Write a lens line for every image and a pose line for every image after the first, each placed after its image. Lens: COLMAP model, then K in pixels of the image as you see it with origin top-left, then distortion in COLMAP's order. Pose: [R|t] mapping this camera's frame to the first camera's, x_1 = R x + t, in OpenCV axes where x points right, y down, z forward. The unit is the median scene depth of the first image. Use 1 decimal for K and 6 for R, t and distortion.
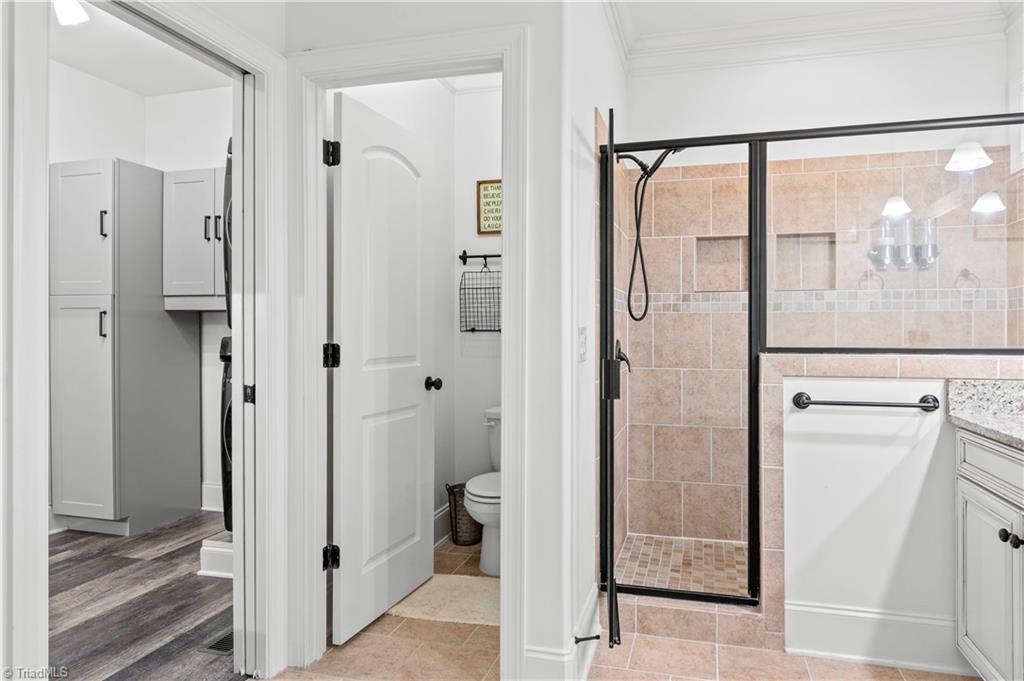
lens RADIAL K [[627.7, 0, 516.0], [0, 627.7, 335.0], [0, 0, 1]] dist [-0.000502, 0.003163]
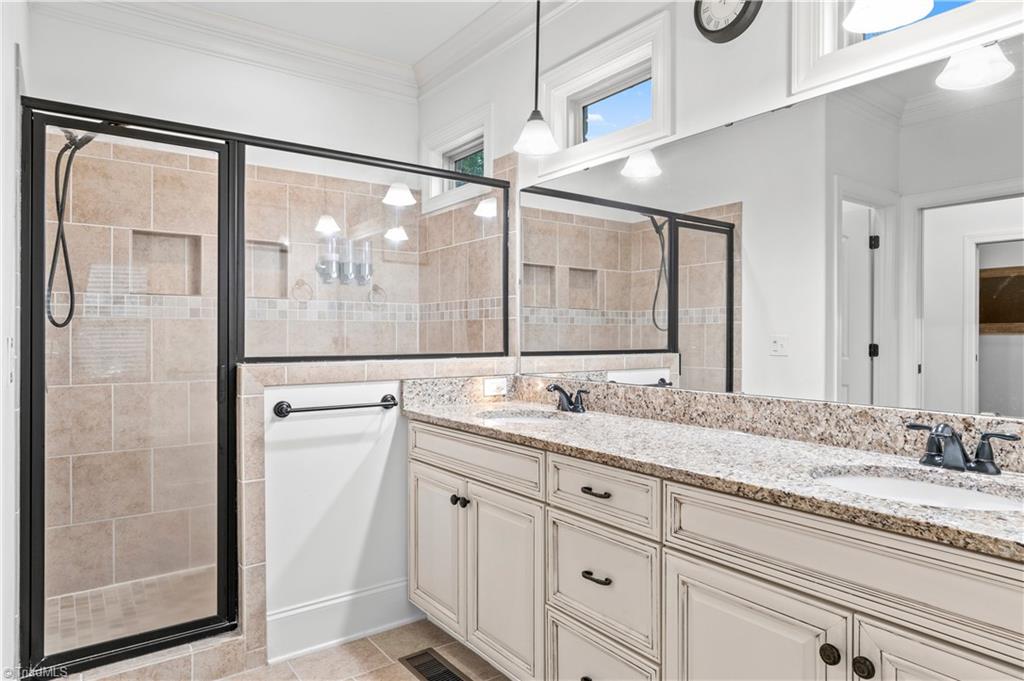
lens RADIAL K [[651.6, 0, 513.2], [0, 651.6, 337.9], [0, 0, 1]] dist [-0.000325, 0.003141]
pose [[0.611308, -0.006717, 0.791364, -0.126662], [0.006168, 0.999974, 0.003723, -0.010325], [-0.791369, 0.002605, 0.611334, 0.056182]]
